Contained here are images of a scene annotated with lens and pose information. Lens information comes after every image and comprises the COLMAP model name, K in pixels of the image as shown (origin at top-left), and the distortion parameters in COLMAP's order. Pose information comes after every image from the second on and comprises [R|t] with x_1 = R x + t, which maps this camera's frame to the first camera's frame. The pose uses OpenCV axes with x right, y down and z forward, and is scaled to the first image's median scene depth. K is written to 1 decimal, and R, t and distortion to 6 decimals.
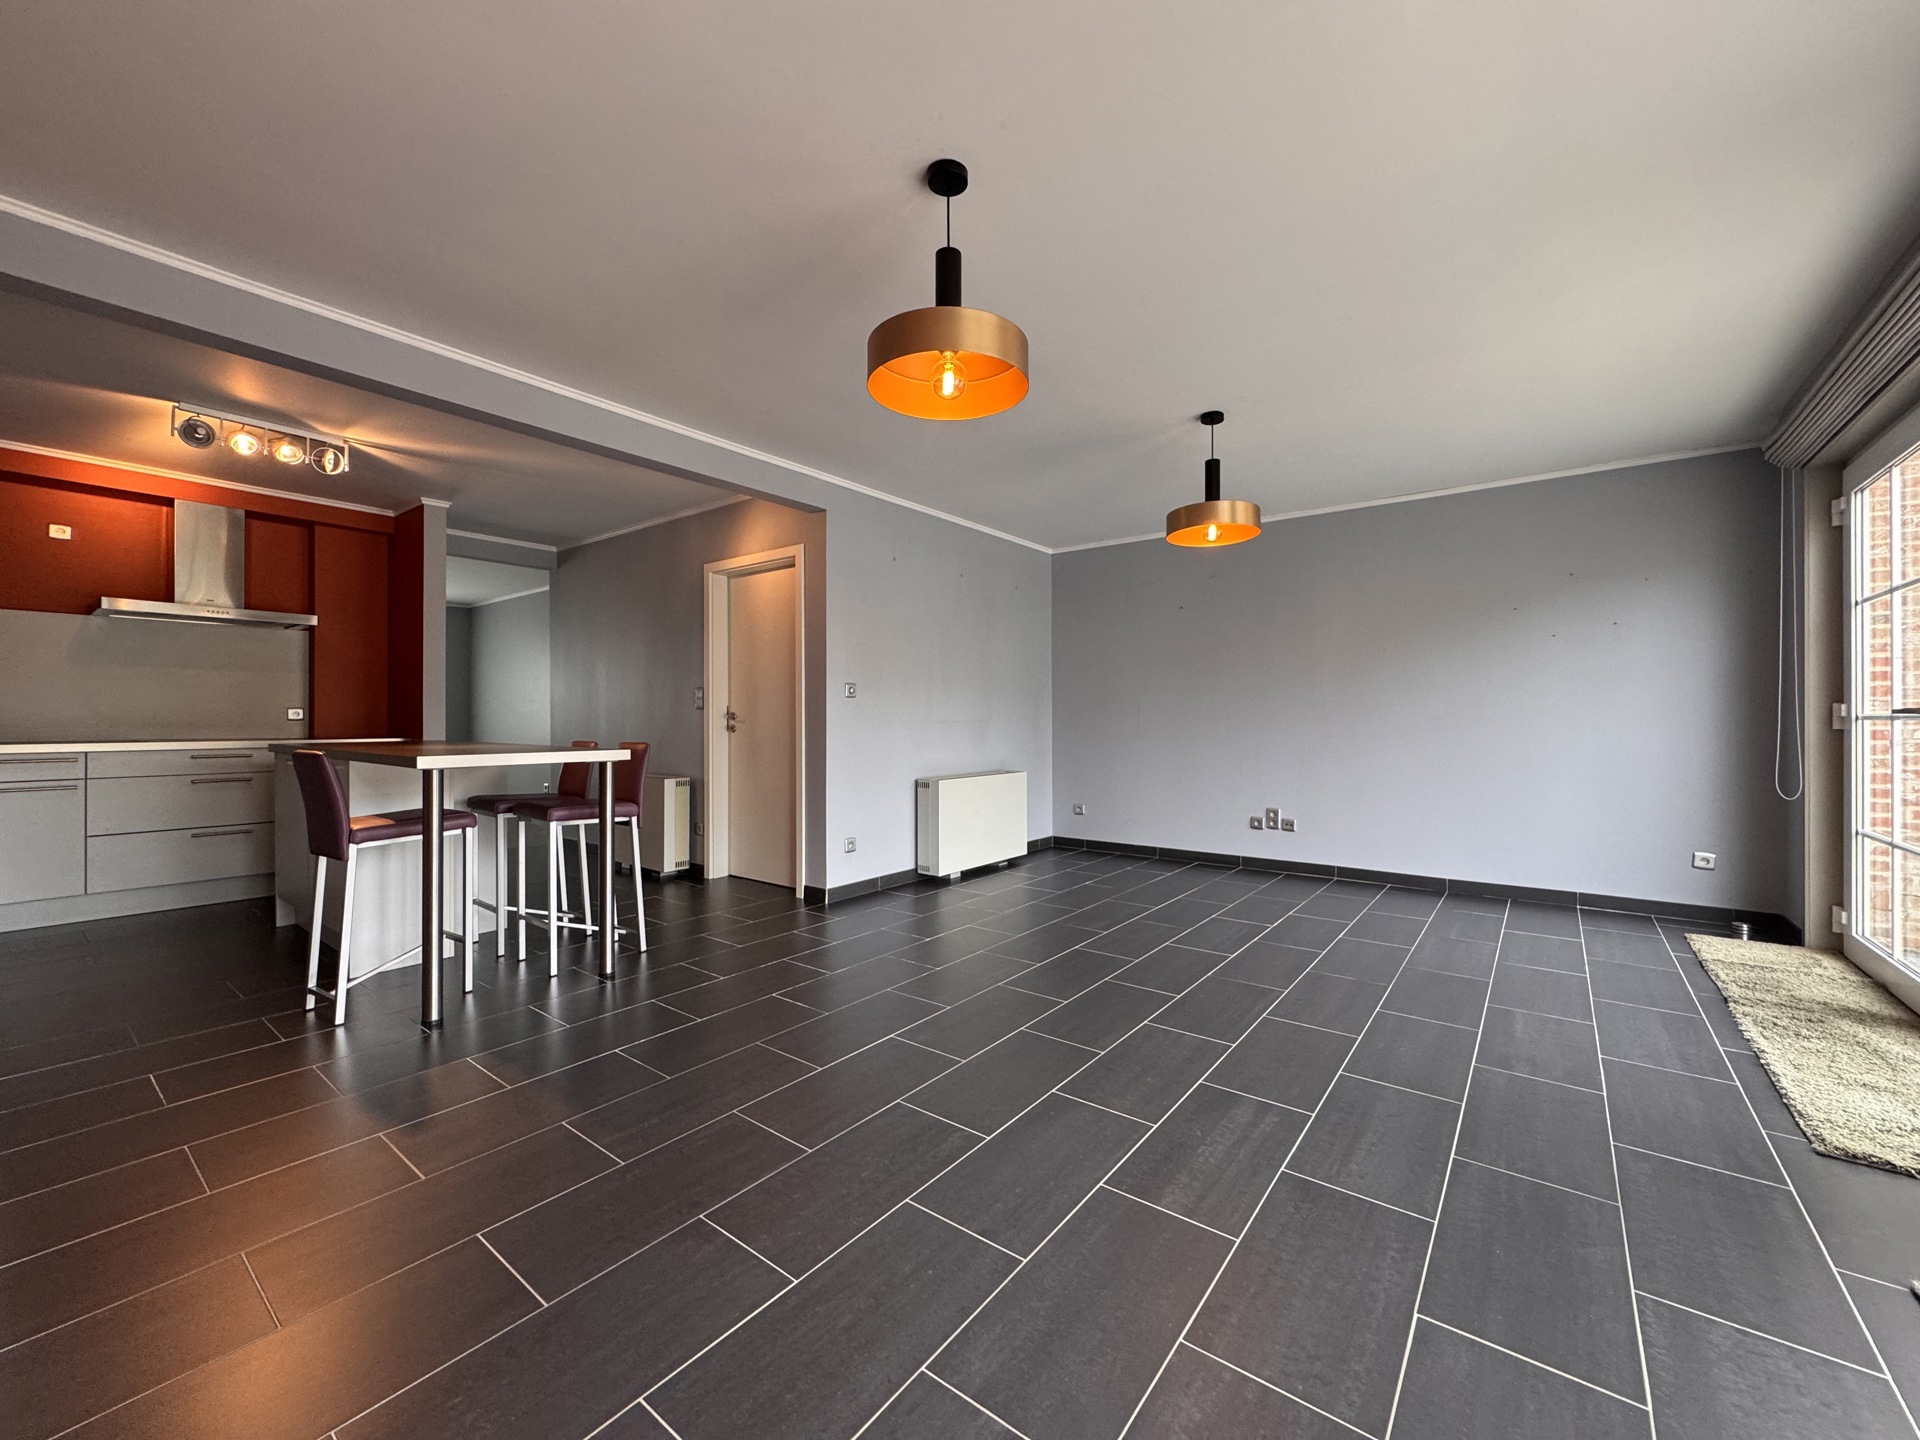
lens RADIAL K [[764.8, 0, 959.1], [0, 764.8, 719.7], [0, 0, 1]] dist [-0.000401, 0.000157]
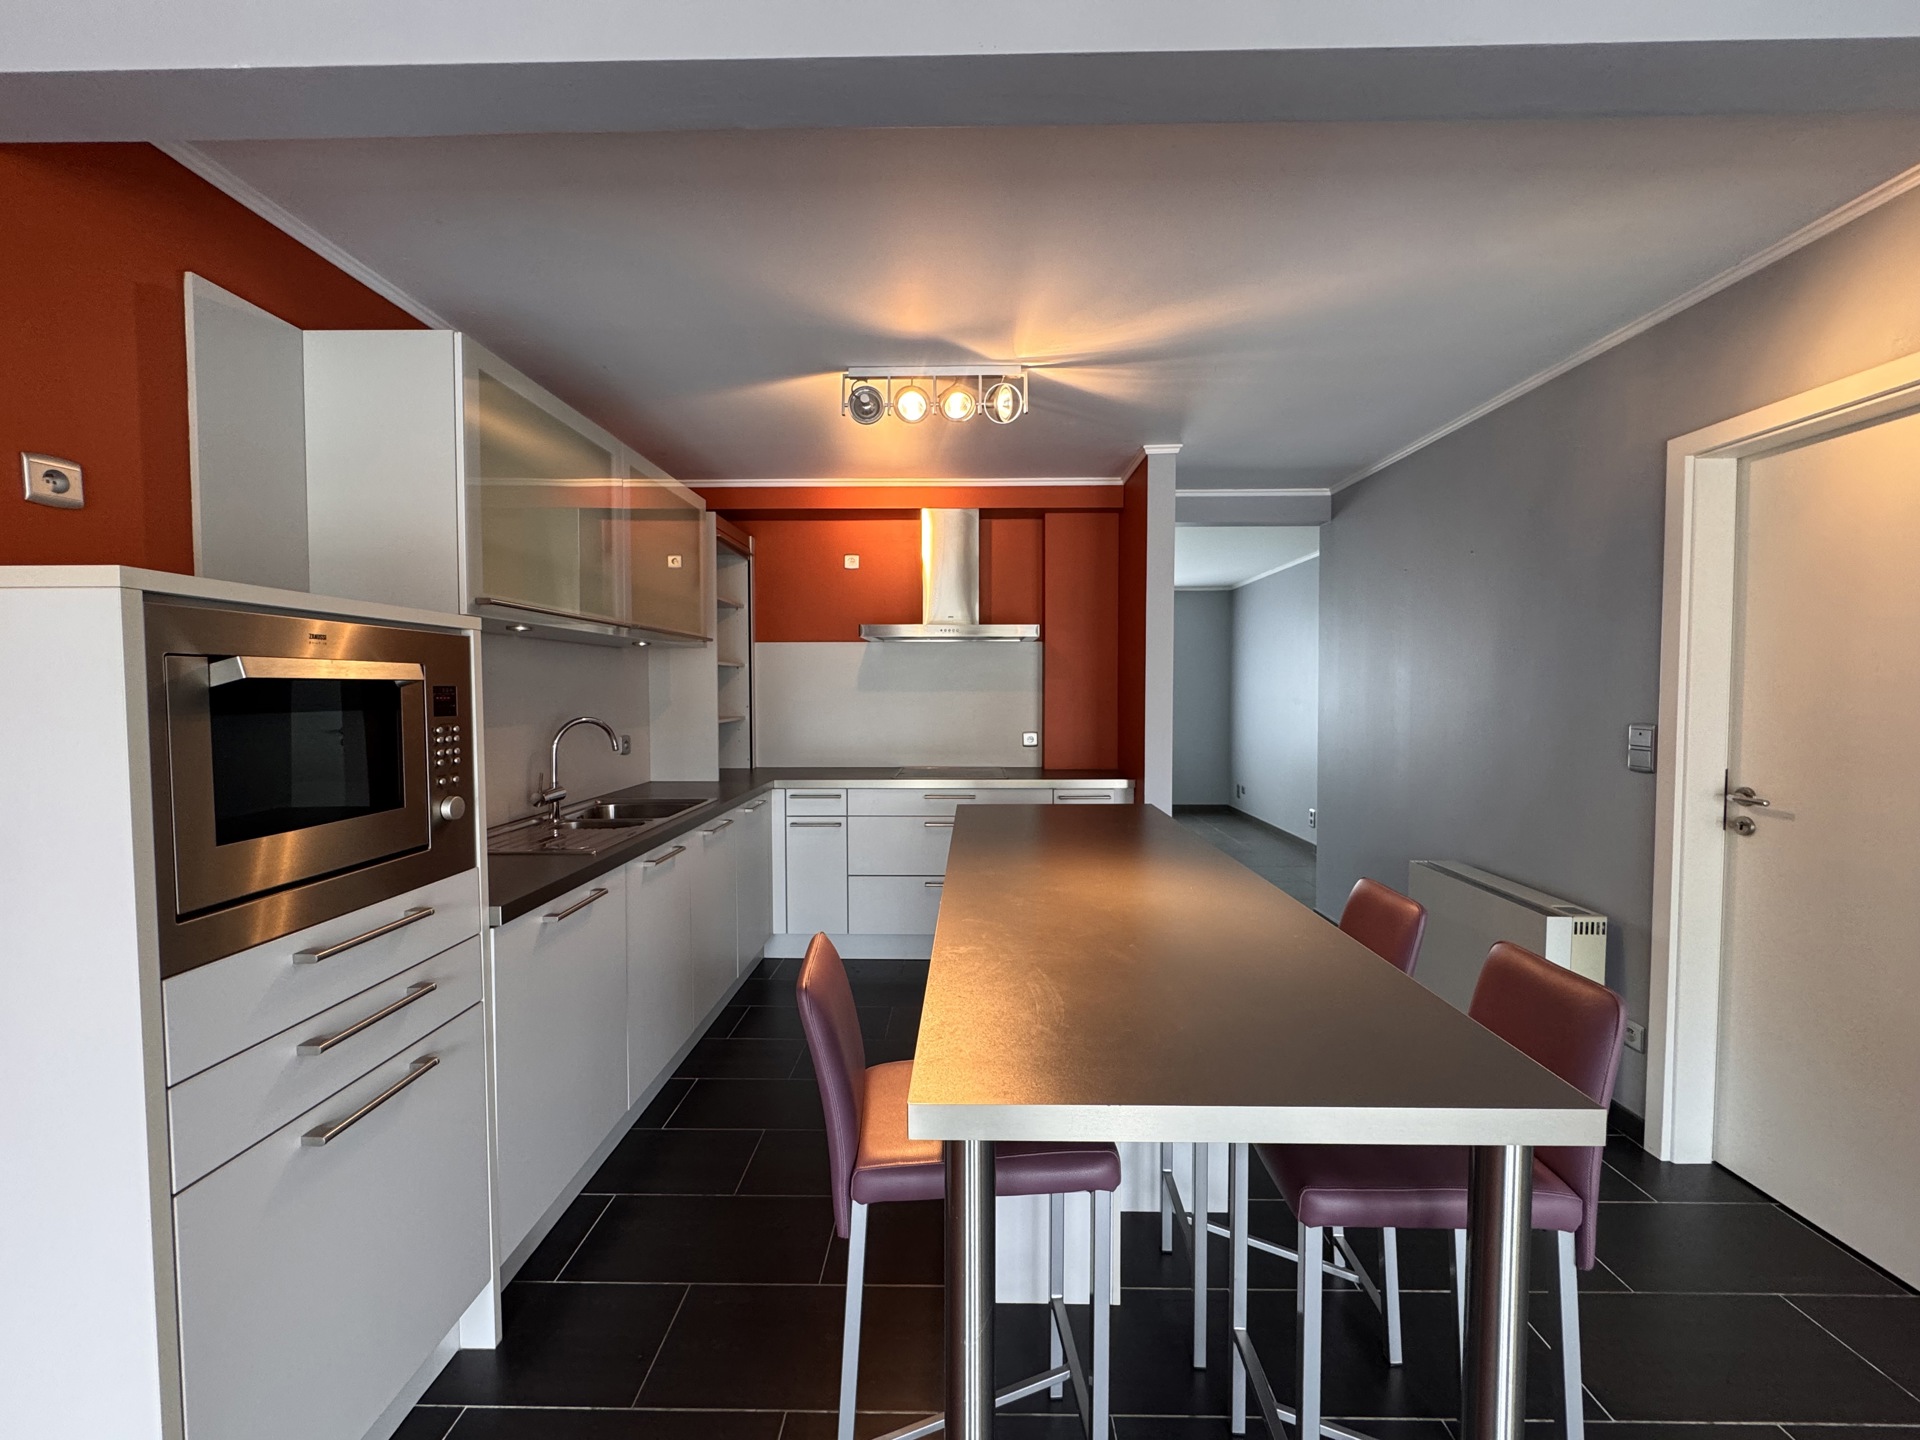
lens RADIAL K [[764.8, 0, 960.5], [0, 764.8, 718.0], [0, 0, 1]] dist [-0.000401, 0.000157]
pose [[0.598085, 0.030749, -0.800842, -0.226080], [0.002220, 0.999196, 0.040022, -0.066280], [0.801429, -0.025715, 0.597536, 0.425415]]
